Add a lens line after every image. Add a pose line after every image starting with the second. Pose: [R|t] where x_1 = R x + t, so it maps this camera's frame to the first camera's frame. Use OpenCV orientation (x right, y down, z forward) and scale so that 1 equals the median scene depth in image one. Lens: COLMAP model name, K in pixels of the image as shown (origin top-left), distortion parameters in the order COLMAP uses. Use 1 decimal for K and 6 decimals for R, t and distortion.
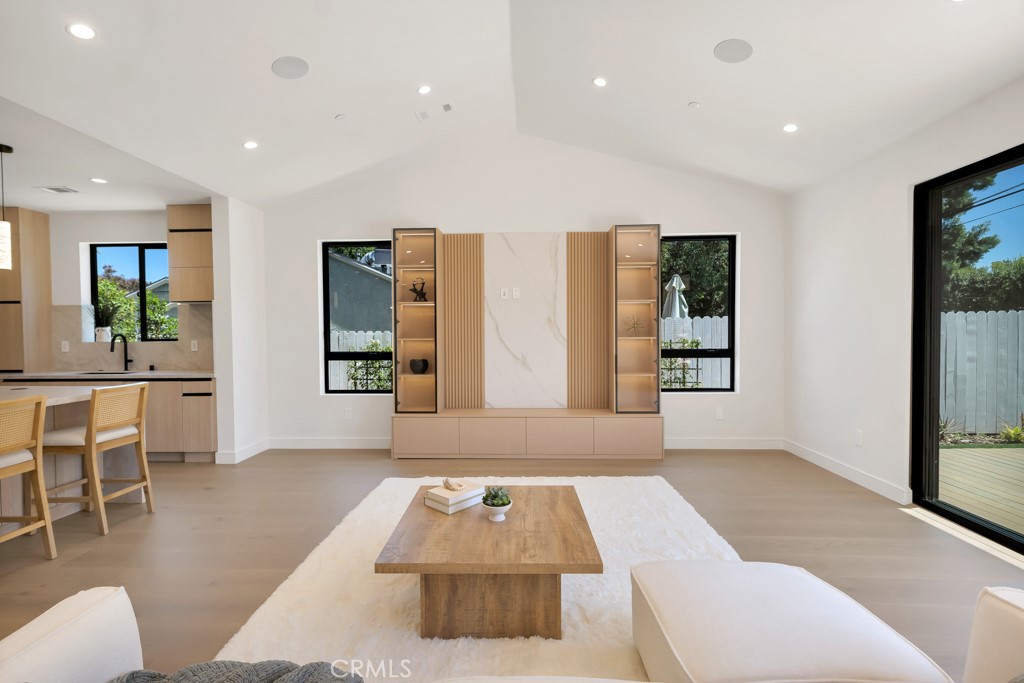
lens RADIAL K [[461.6, 0, 507.1], [0, 461.6, 340.8], [0, 0, 1]] dist [0.003474, -0.000113]
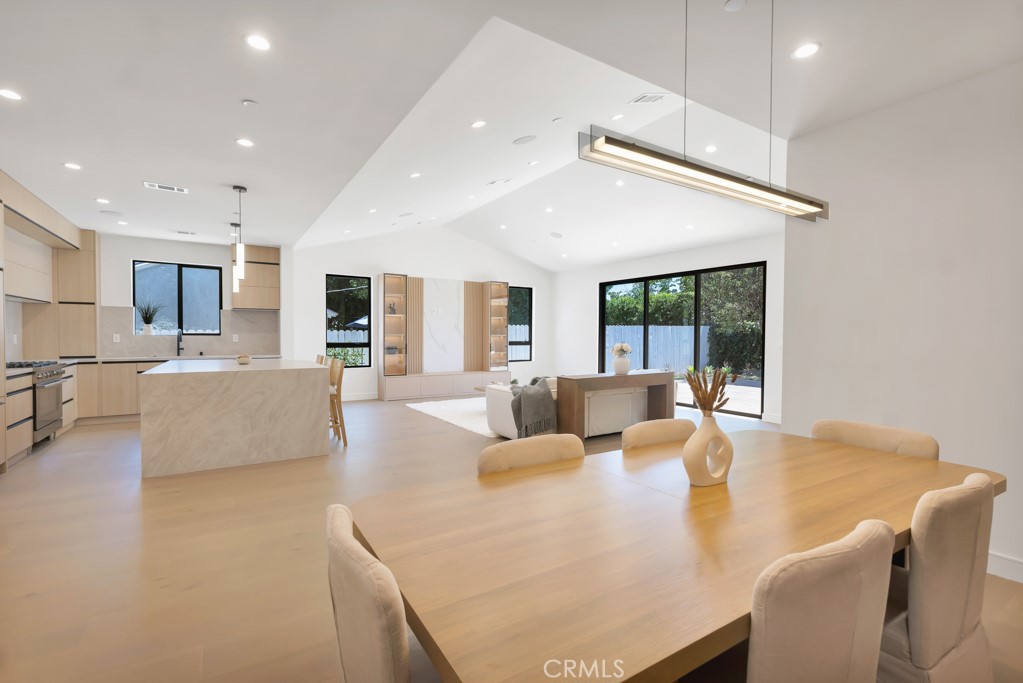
lens RADIAL K [[461.1, 0, 506.7], [0, 461.1, 340.9], [0, 0, 1]] dist [0.003474, -0.000113]
pose [[0.827154, 0.002296, 0.561971, -0.821601], [-0.000045, 0.999992, -0.004020, 0.026227], [-0.561976, 0.003299, 0.827147, -0.715020]]
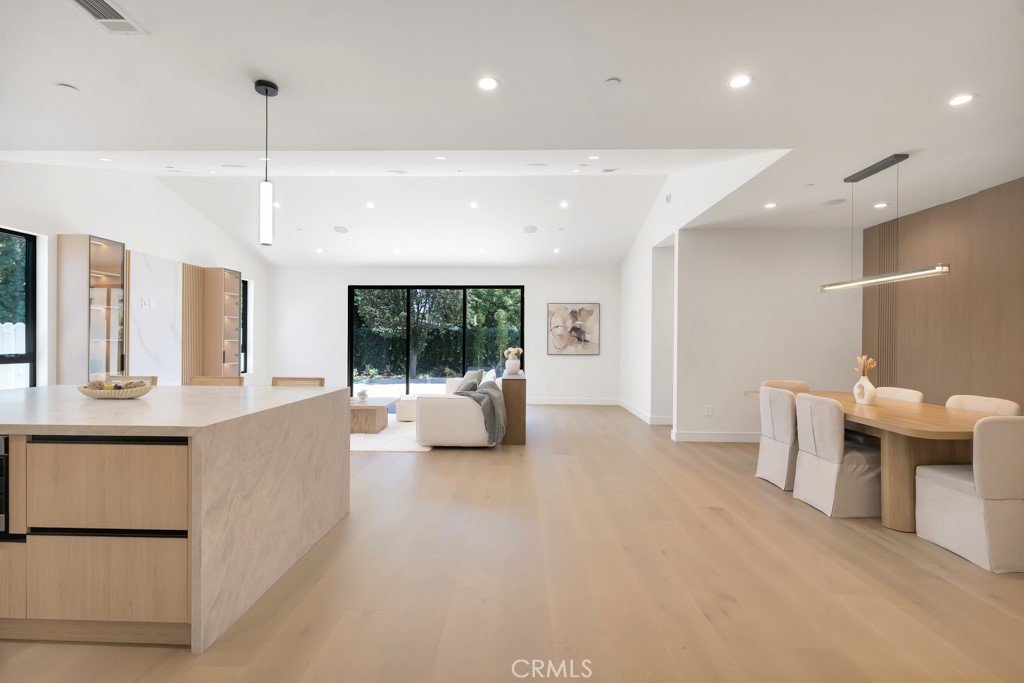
lens RADIAL K [[461.6, 0, 510.7], [0, 461.6, 341.0], [0, 0, 1]] dist [0.003474, -0.000113]
pose [[-0.009658, 0.007223, 0.999927, -1.258628], [0.011839, 0.999905, -0.007108, 0.018030], [-0.999883, 0.011769, -0.009742, 0.043222]]
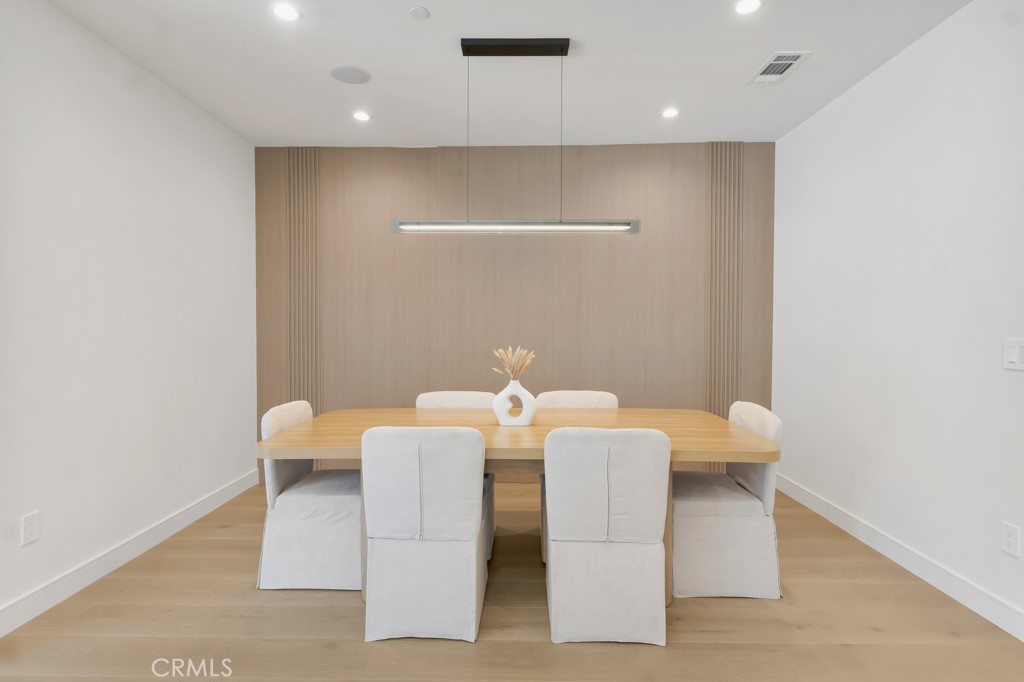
lens RADIAL K [[503.2, 0, 502.2], [0, 503.2, 343.2], [0, 0, 1]] dist [0.004195, 0.001204]
pose [[-0.999937, 0.004053, -0.010504, -0.495345], [0.003552, 0.998873, 0.047326, 0.015538], [0.010684, 0.047286, -0.998824, -0.034059]]
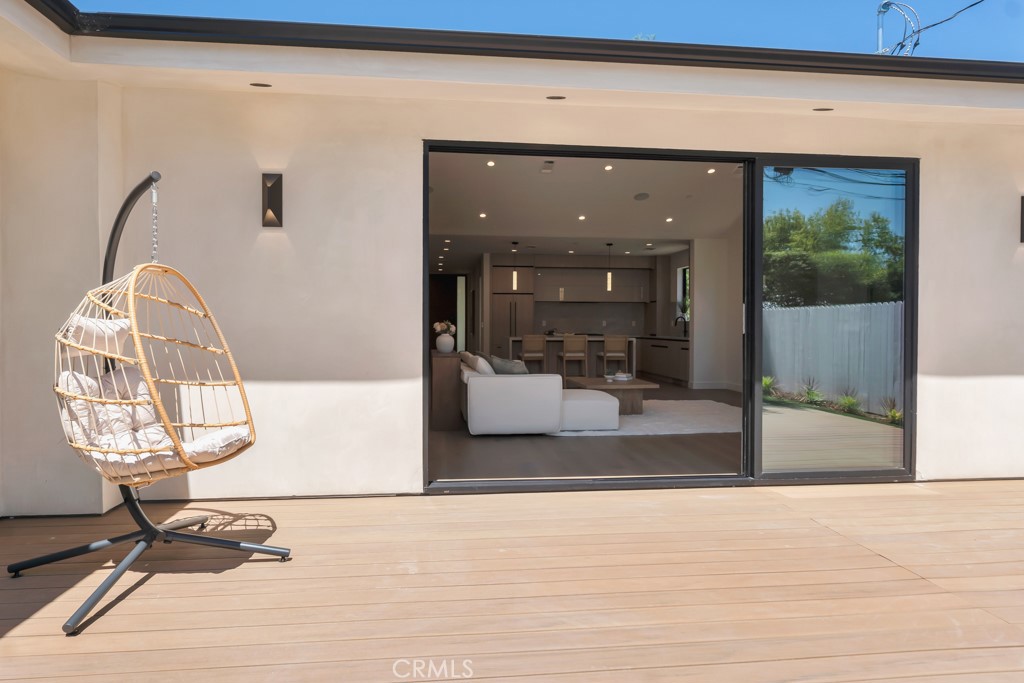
lens RADIAL K [[574.7, 0, 485.1], [0, 574.7, 330.7], [0, 0, 1]] dist [-0.000757, -0.000394]
pose [[0.117282, 0.016821, -0.992956, 1.383871], [-0.021989, 0.999655, 0.014338, 0.025906], [0.992855, 0.020152, 0.117612, -0.047497]]
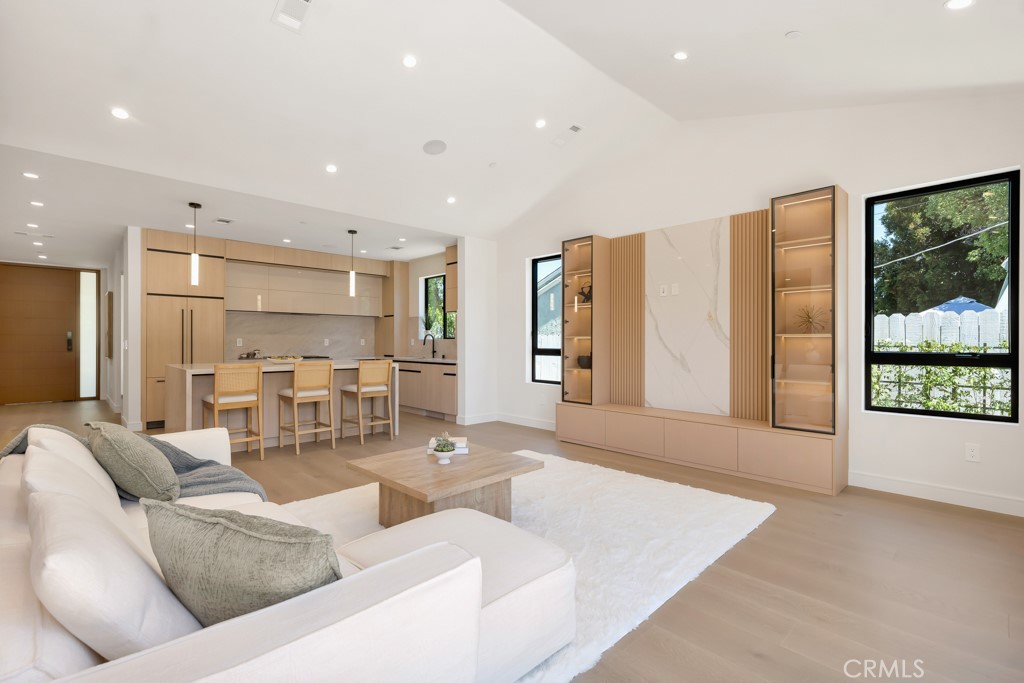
lens RADIAL K [[461.6, 0, 503.9], [0, 461.6, 341.6], [0, 0, 1]] dist [0.003474, -0.000113]
pose [[0.707813, 0.006878, -0.706367, 0.449719], [-0.018951, 0.999778, -0.009255, 0.020486], [0.706146, 0.019938, 0.707785, 0.078313]]
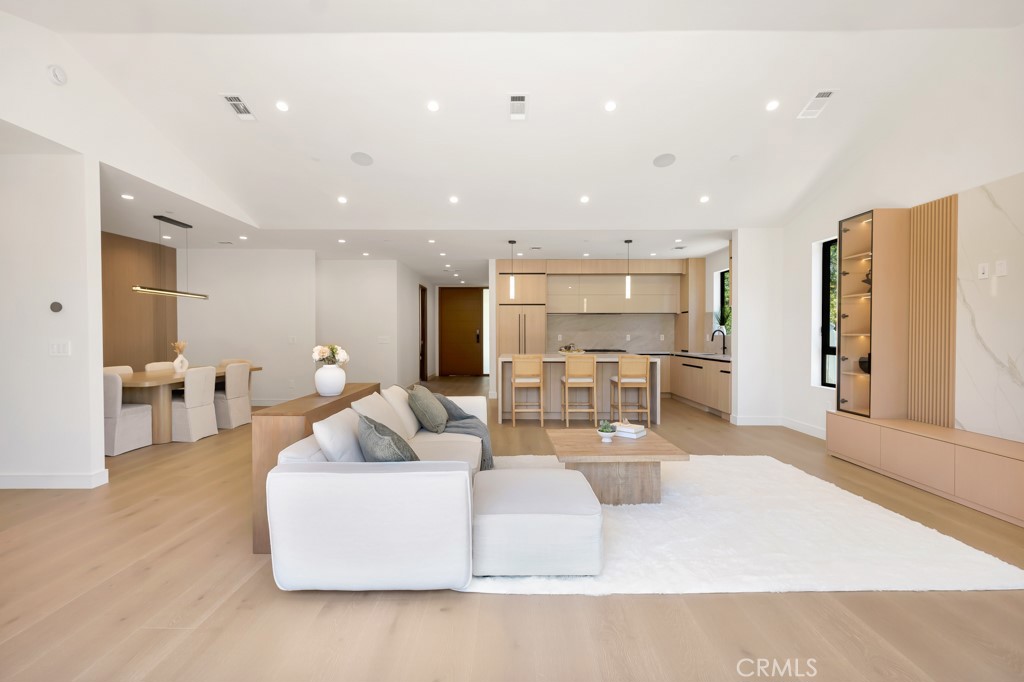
lens RADIAL K [[461.6, 0, 508.5], [0, 461.6, 340.4], [0, 0, 1]] dist [0.003474, -0.000113]
pose [[0.031923, 0.020267, -0.999285, 0.687470], [-0.017760, 0.999648, 0.019707, 0.002188], [0.999333, 0.017118, 0.032272, 0.259827]]
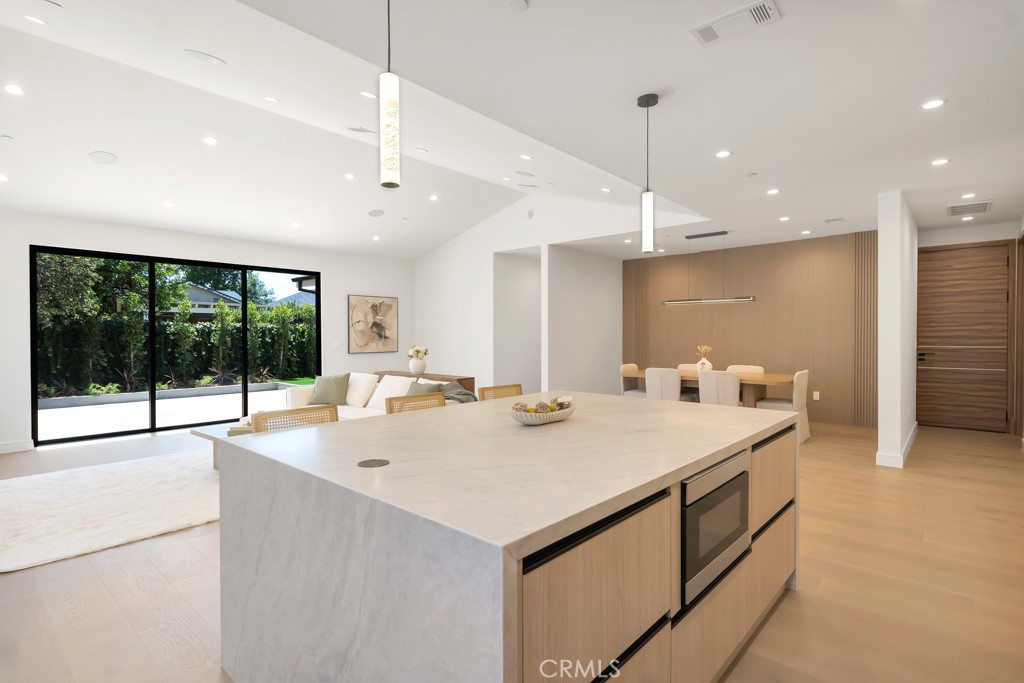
lens RADIAL K [[503.2, 0, 514.4], [0, 503.2, 349.4], [0, 0, 1]] dist [0.004195, 0.001204]
pose [[-0.769332, -0.009412, 0.638779, -0.994943], [0.020057, 0.999043, 0.038877, -0.009914], [-0.638534, 0.042721, -0.768407, 0.855961]]
